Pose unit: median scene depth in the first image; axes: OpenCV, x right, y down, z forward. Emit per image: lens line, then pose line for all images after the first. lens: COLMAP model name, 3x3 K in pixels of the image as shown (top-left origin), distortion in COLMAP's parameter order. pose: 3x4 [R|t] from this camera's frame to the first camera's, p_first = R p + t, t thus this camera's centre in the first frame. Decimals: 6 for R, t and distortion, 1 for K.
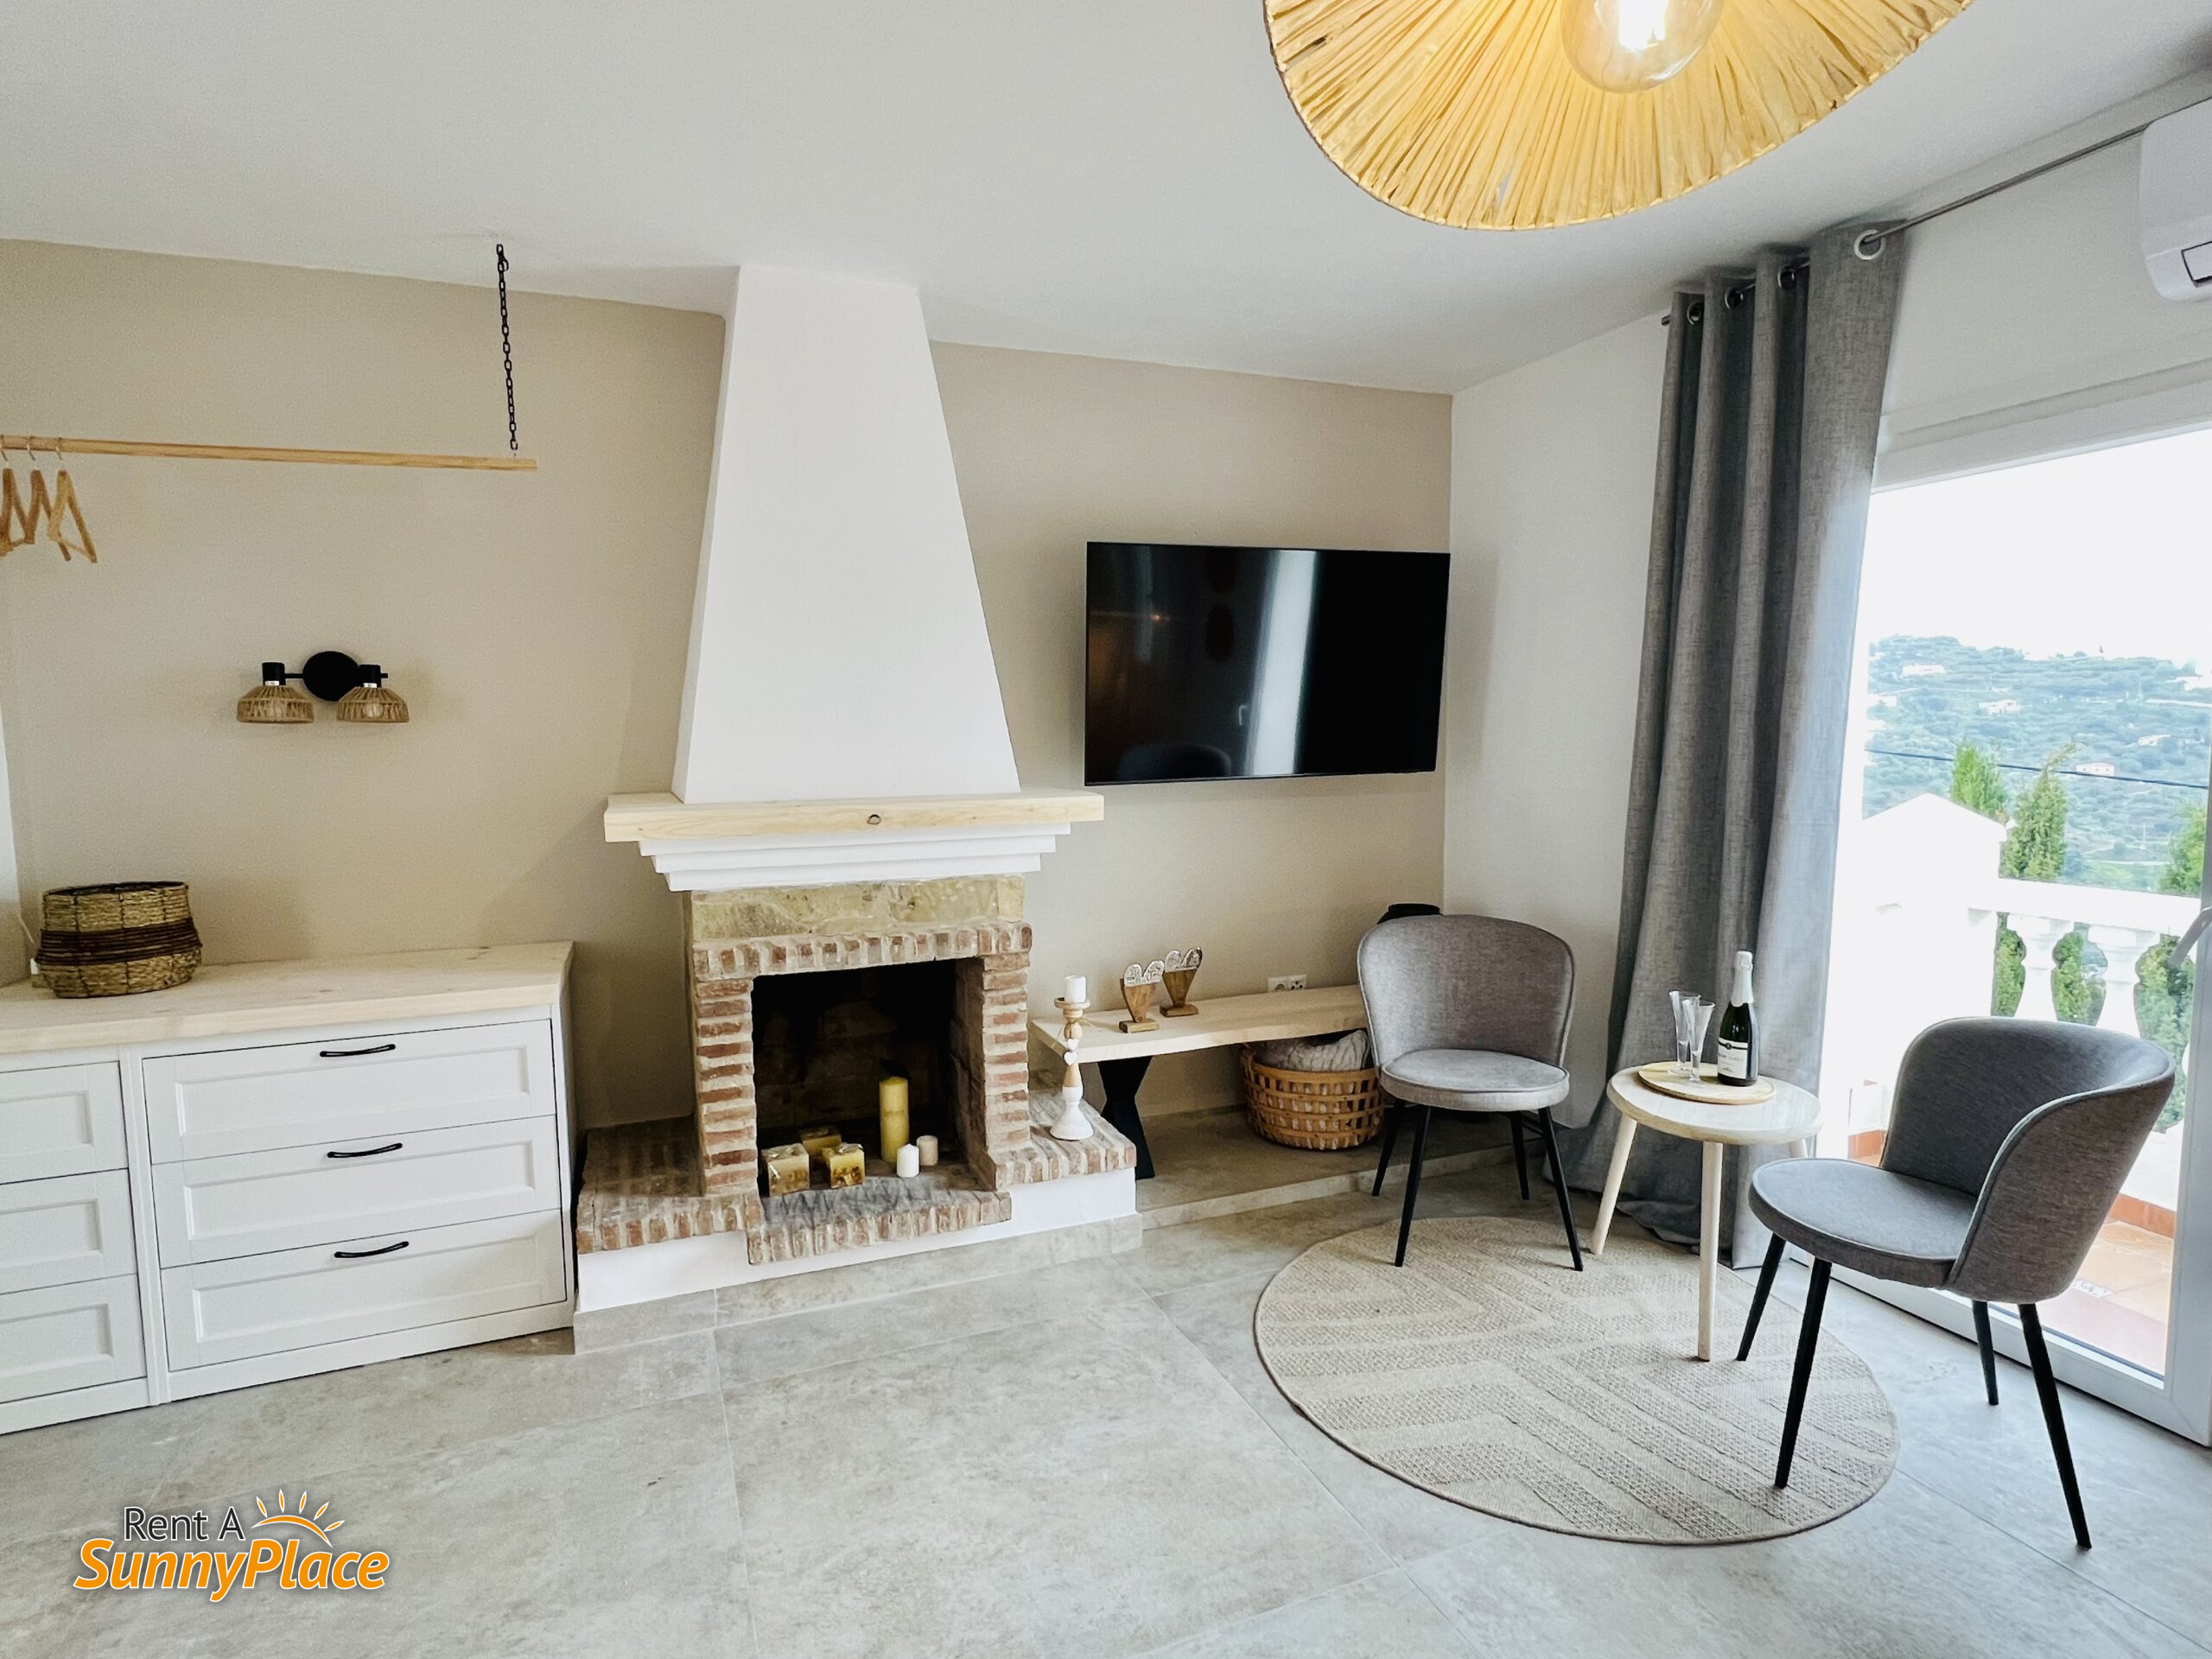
lens RADIAL K [[1150.9, 0, 1106.2], [0, 1150.9, 834.0], [0, 0, 1]] dist [-0.004114, 0.001495]
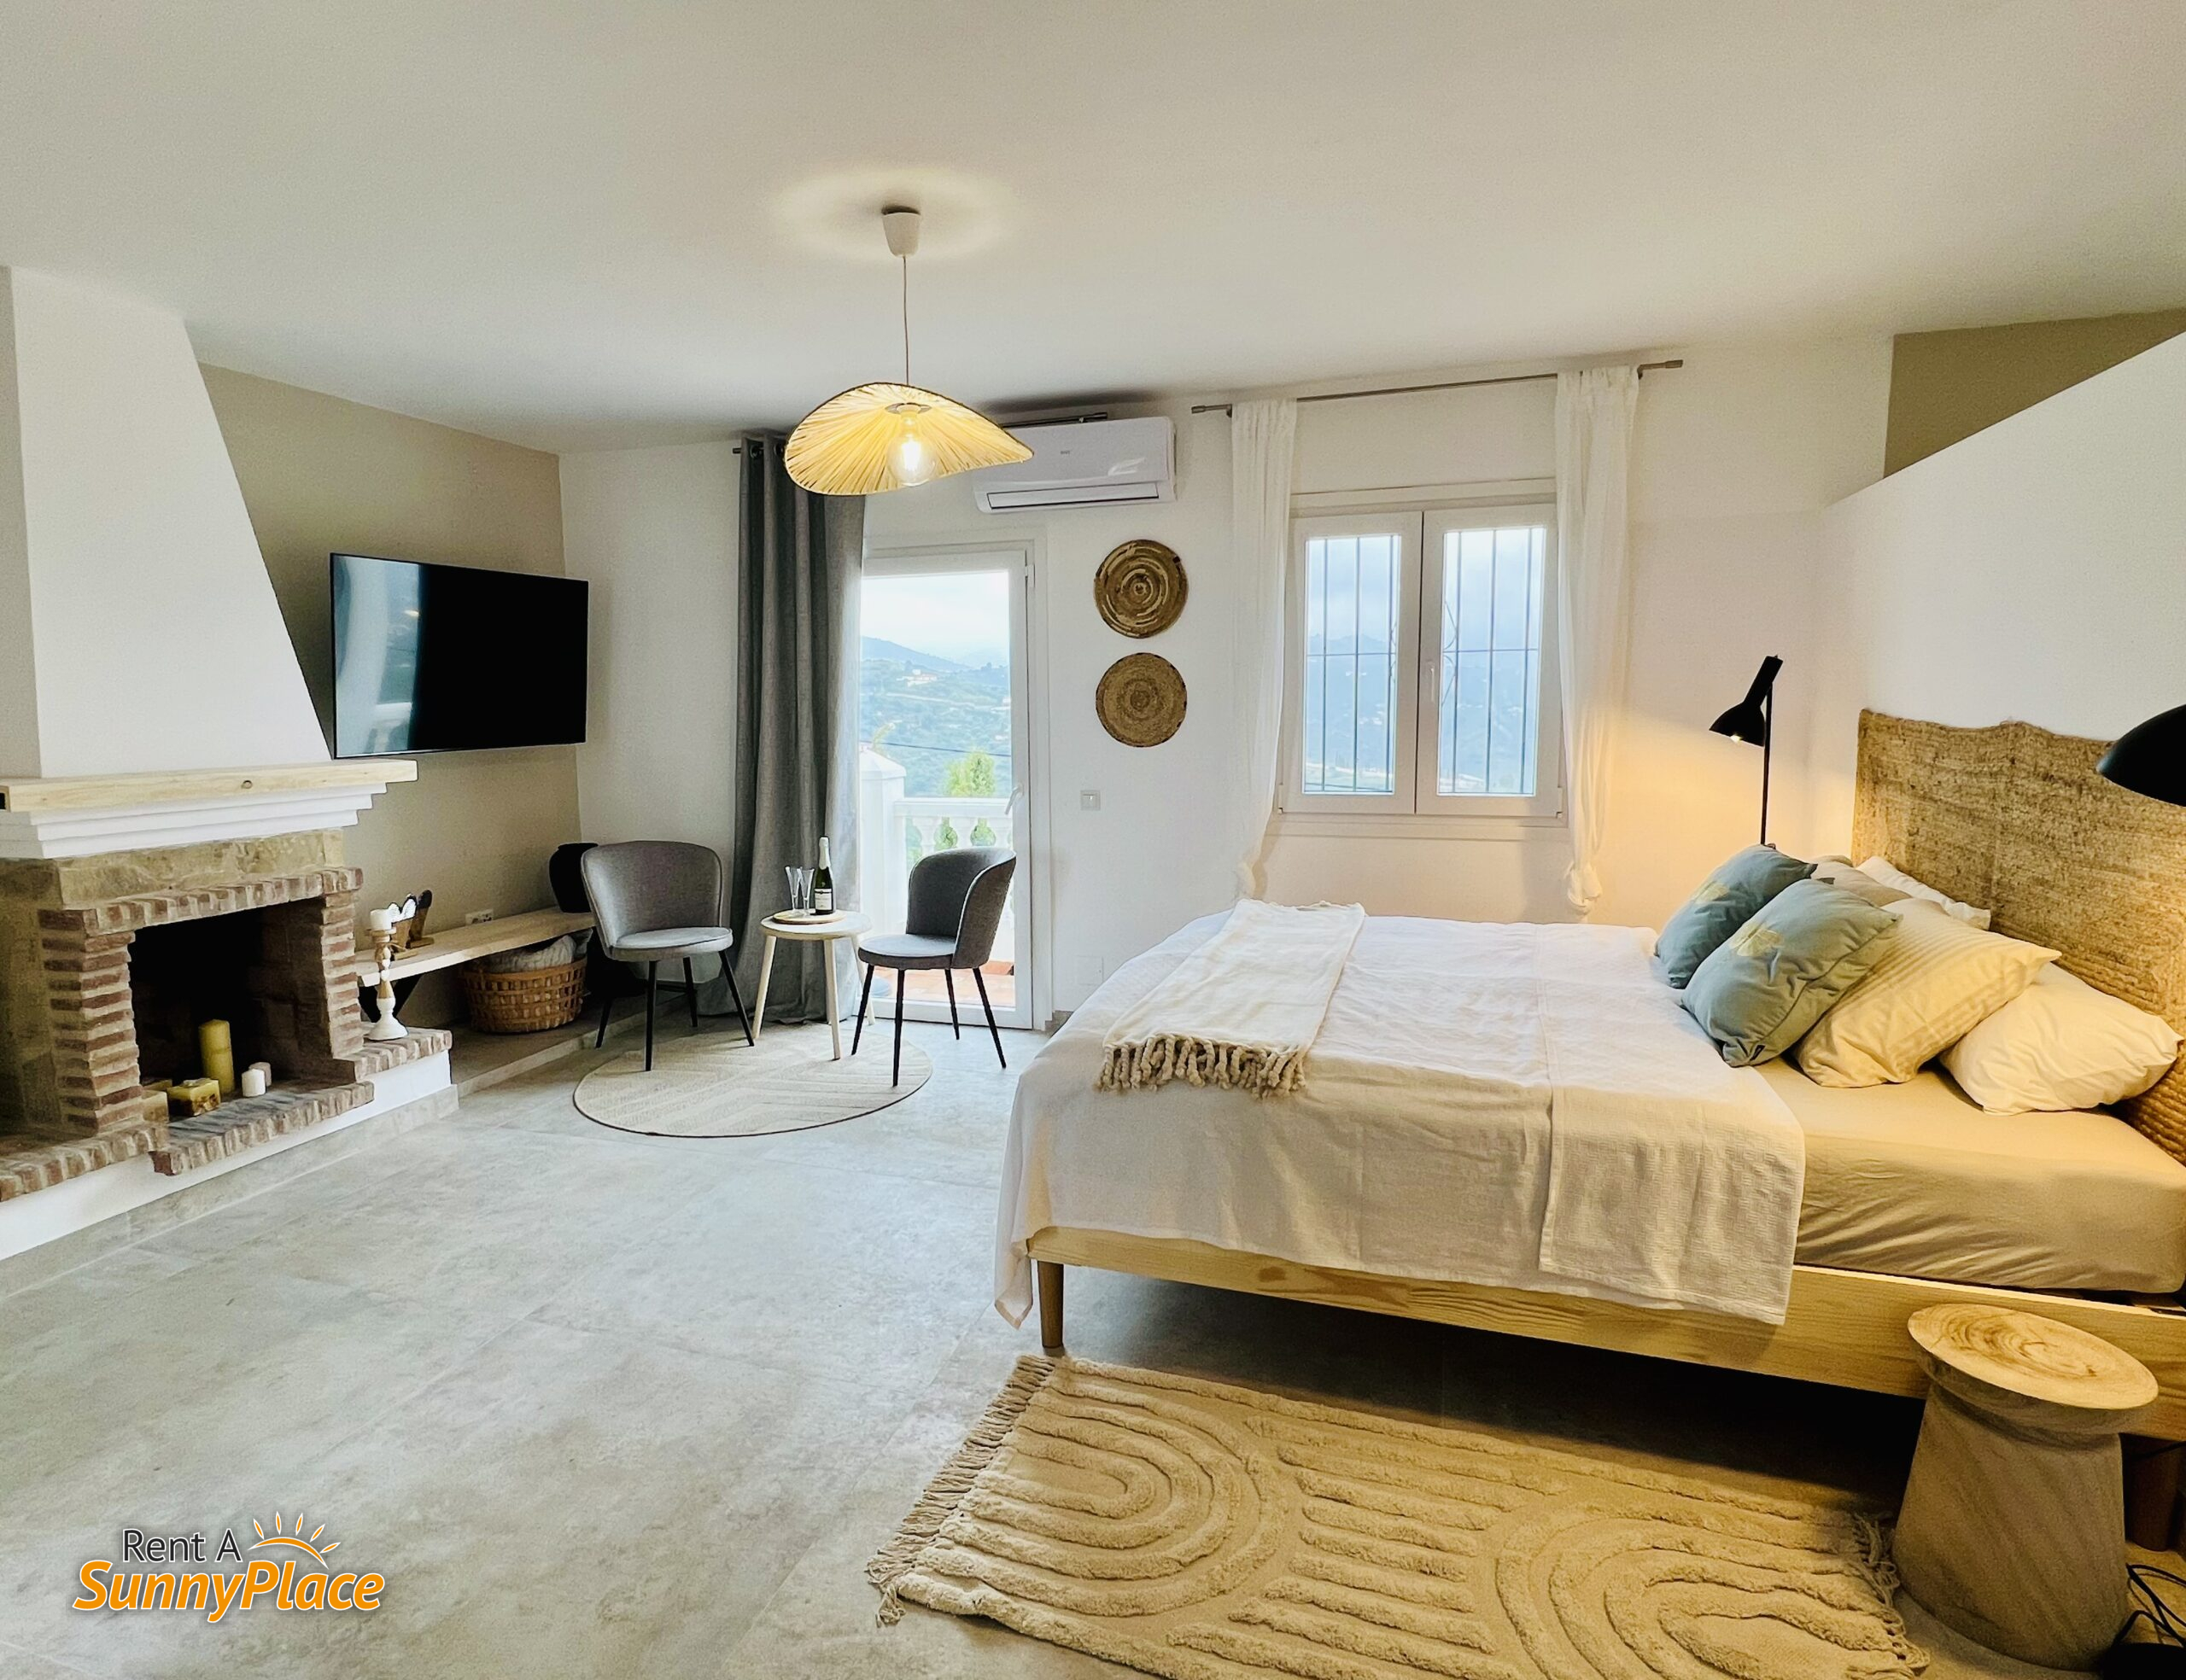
lens RADIAL K [[1182.1, 0, 1041.6], [0, 1182.1, 863.0], [0, 0, 1]] dist [-0.002696, 0.001245]
pose [[0.649495, -0.097085, 0.754143, -0.583566], [0.073268, 0.995191, 0.065015, 0.048368], [-0.756828, 0.013028, 0.653484, -0.418705]]
